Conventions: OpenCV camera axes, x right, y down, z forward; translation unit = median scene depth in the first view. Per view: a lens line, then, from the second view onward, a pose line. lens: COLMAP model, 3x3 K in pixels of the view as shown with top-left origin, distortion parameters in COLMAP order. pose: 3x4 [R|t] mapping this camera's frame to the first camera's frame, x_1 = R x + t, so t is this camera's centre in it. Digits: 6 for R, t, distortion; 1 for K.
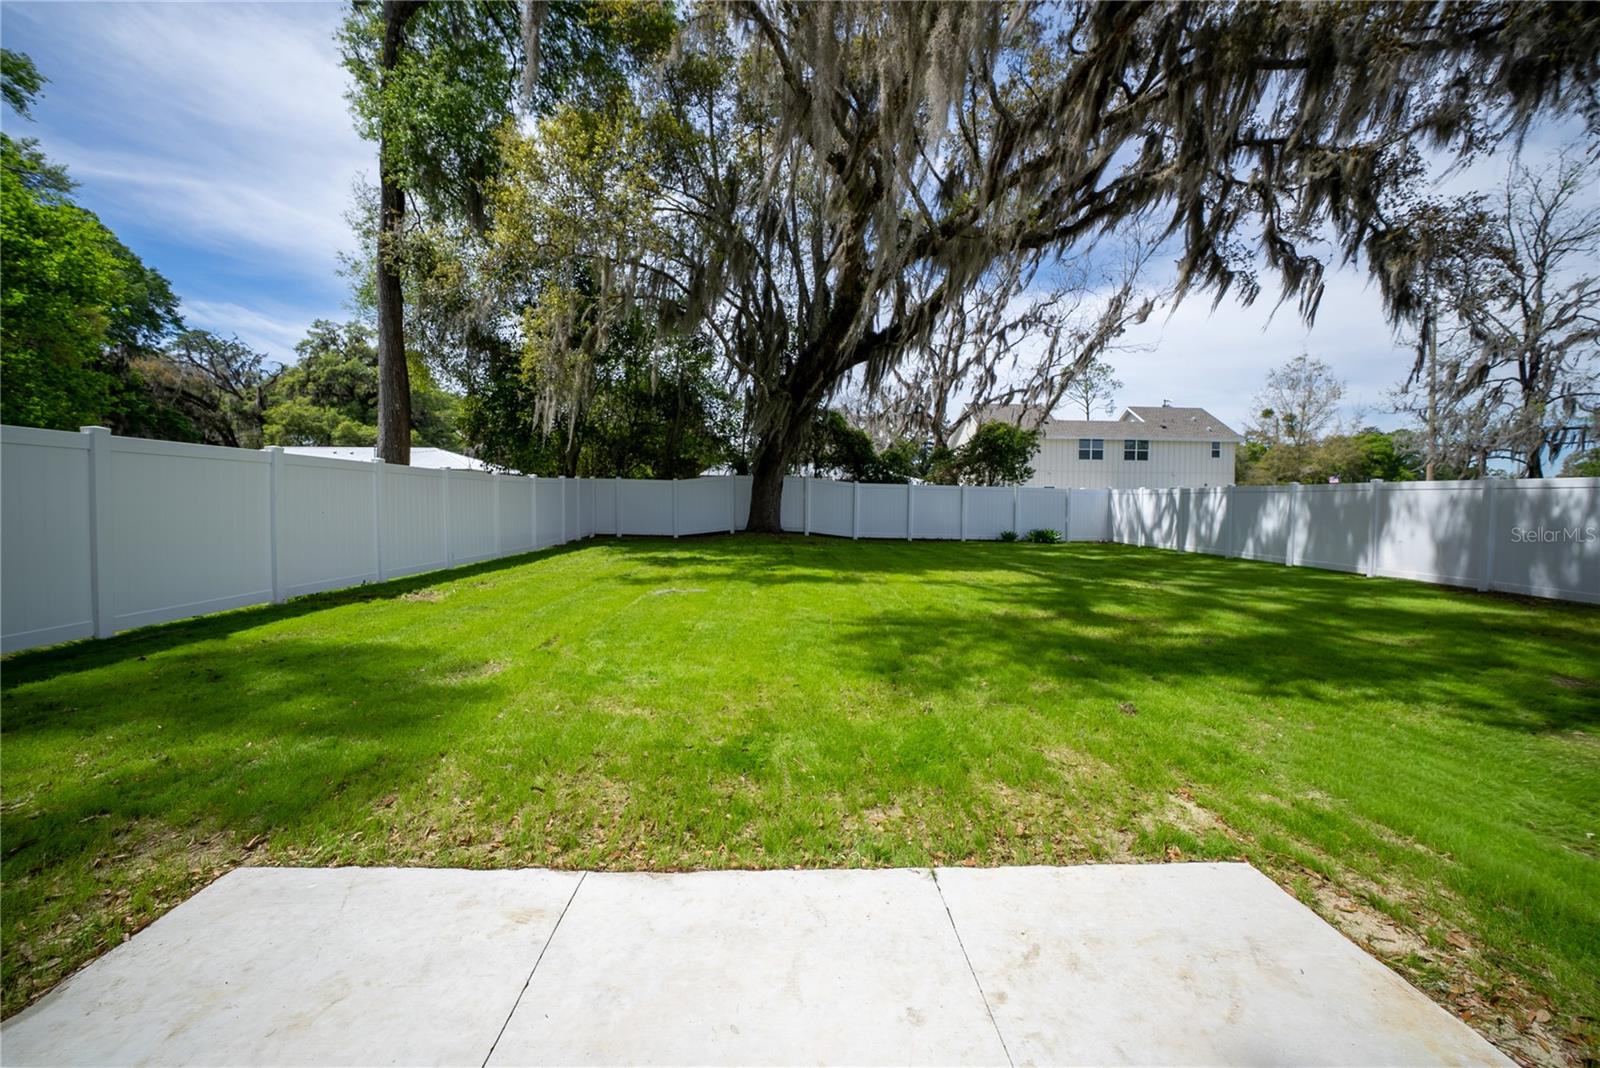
lens RADIAL K [[563.0, 0, 805.6], [0, 563.0, 523.0], [0, 0, 1]] dist [-0.028621, 0.004866]
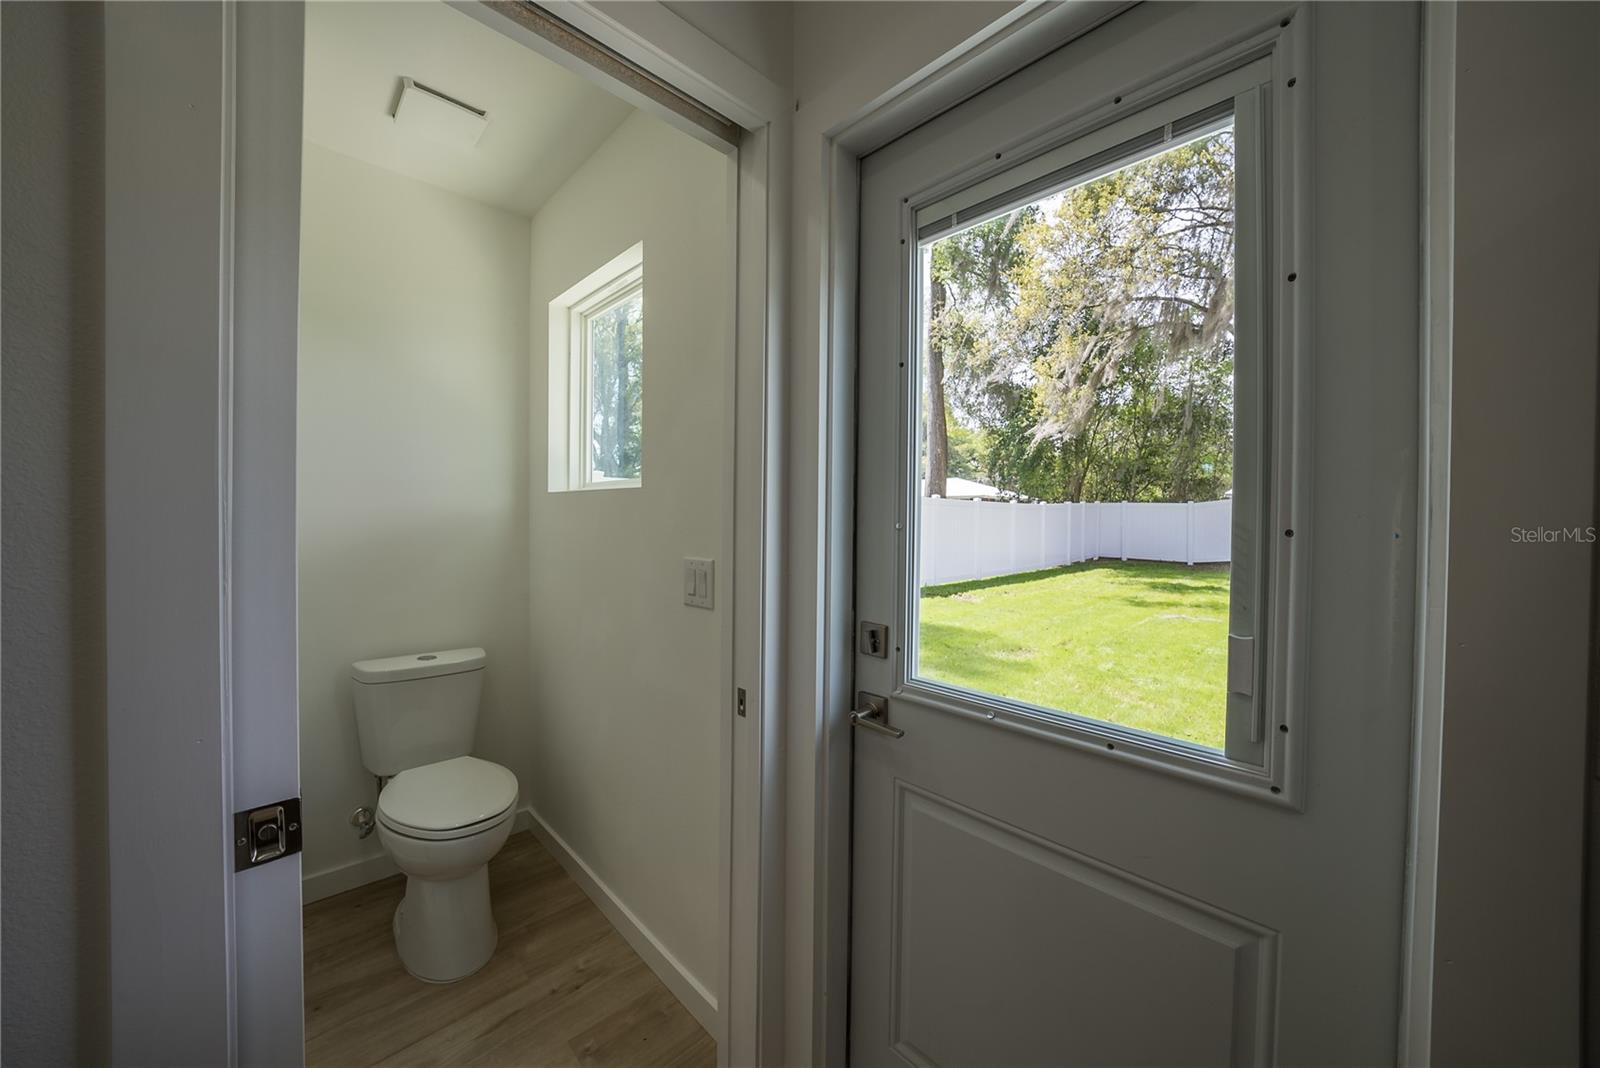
lens RADIAL K [[563.0, 0, 805.6], [0, 563.0, 523.0], [0, 0, 1]] dist [-0.028621, 0.004866]
pose [[0.670613, 0.005304, -0.741788, 0.030607], [-0.031641, 0.999269, -0.021460, -0.003726], [0.741132, 0.037863, 0.670291, -0.108992]]
